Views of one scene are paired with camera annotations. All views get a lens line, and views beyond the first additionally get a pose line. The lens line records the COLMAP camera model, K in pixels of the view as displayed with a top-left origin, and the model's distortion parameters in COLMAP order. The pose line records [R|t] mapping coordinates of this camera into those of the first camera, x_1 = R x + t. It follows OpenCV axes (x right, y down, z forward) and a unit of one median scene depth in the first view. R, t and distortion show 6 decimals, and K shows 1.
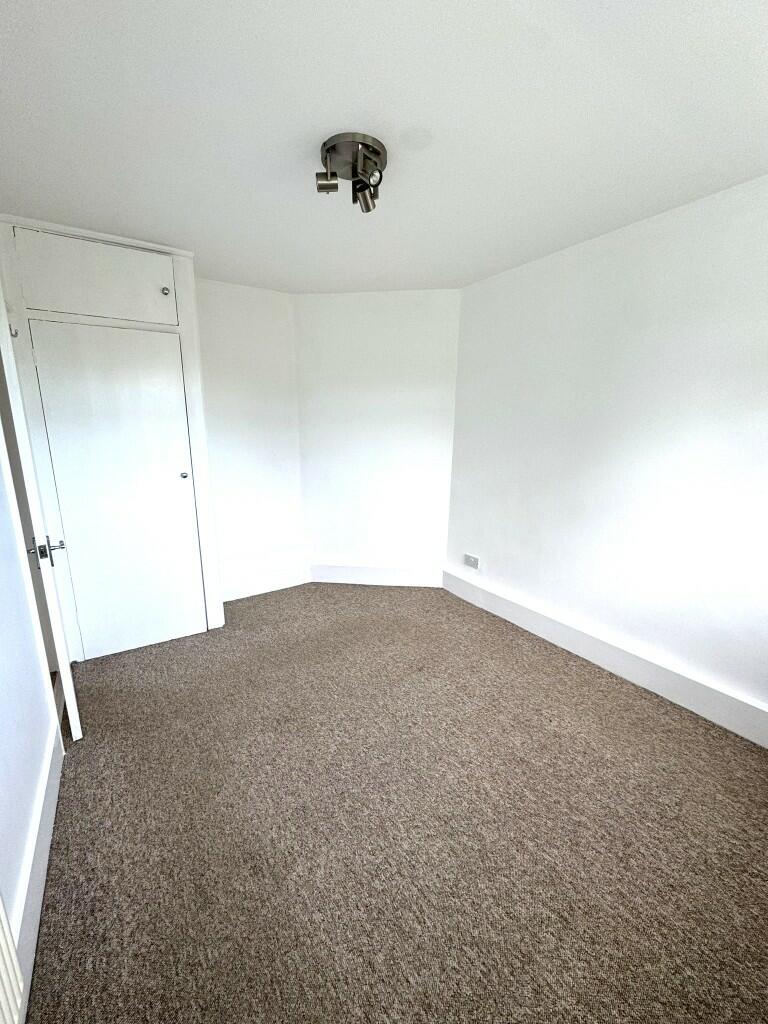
lens RADIAL K [[409.5, 0, 383.2], [0, 409.5, 514.0], [0, 0, 1]] dist [0.000022, 0.000008]
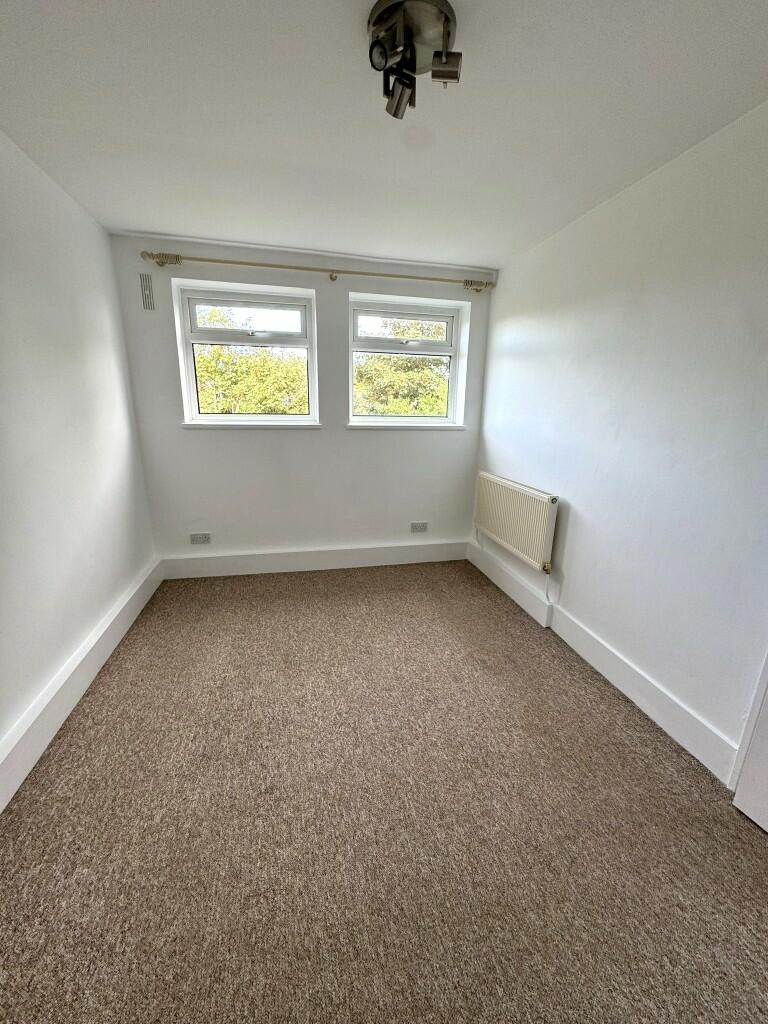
lens RADIAL K [[409.5, 0, 384.5], [0, 409.5, 512.2], [0, 0, 1]] dist [0.000022, 0.000008]
pose [[-0.934959, -0.111860, 0.336658, -0.356038], [0.054908, 0.891921, 0.448846, -0.408723], [-0.350480, 0.438138, -0.827768, 1.908369]]
